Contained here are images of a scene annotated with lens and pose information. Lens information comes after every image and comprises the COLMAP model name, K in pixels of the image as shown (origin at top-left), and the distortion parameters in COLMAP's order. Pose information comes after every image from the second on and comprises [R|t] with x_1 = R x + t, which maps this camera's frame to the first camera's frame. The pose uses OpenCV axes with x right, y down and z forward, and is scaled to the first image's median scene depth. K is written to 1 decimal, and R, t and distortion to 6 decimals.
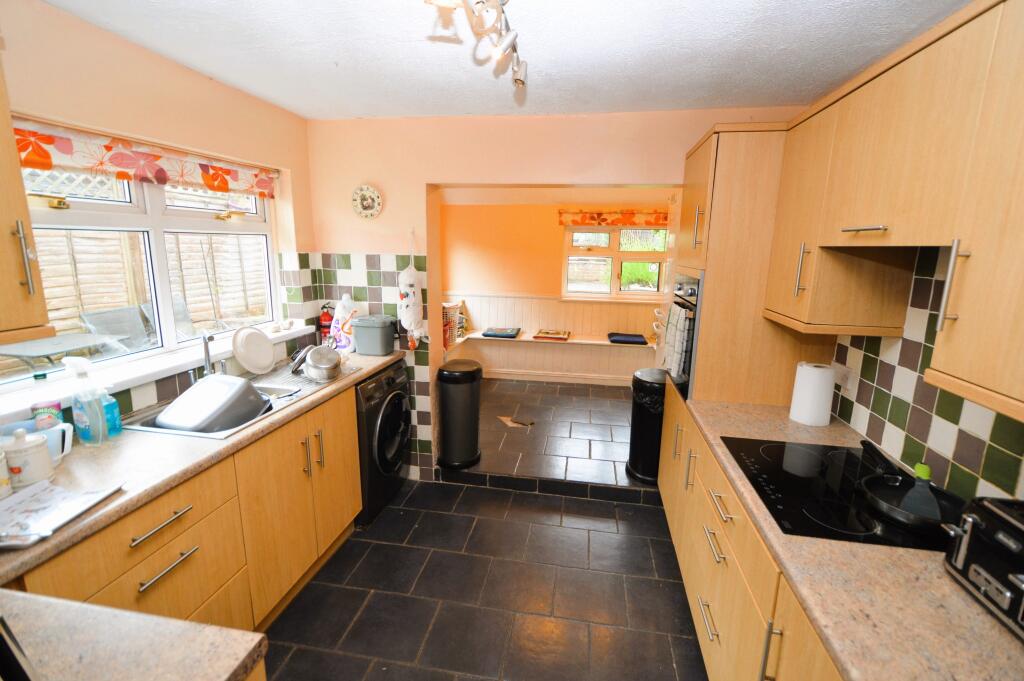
lens RADIAL K [[446.3, 0, 513.1], [0, 446.3, 341.4], [0, 0, 1]] dist [-0.001351, -0.000220]
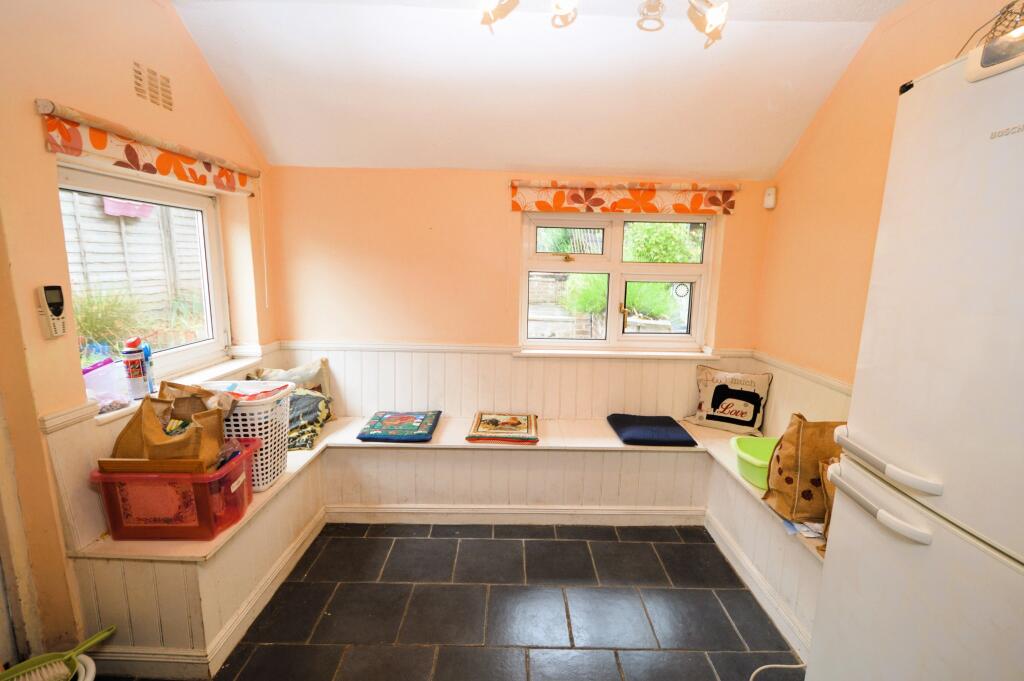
lens RADIAL K [[446.3, 0, 517.0], [0, 446.3, 338.0], [0, 0, 1]] dist [-0.001351, -0.000220]
pose [[0.987119, -0.022850, 0.158346, 0.024982], [0.031192, 0.998242, -0.050399, -0.089947], [-0.156916, 0.054689, 0.986097, 0.505493]]
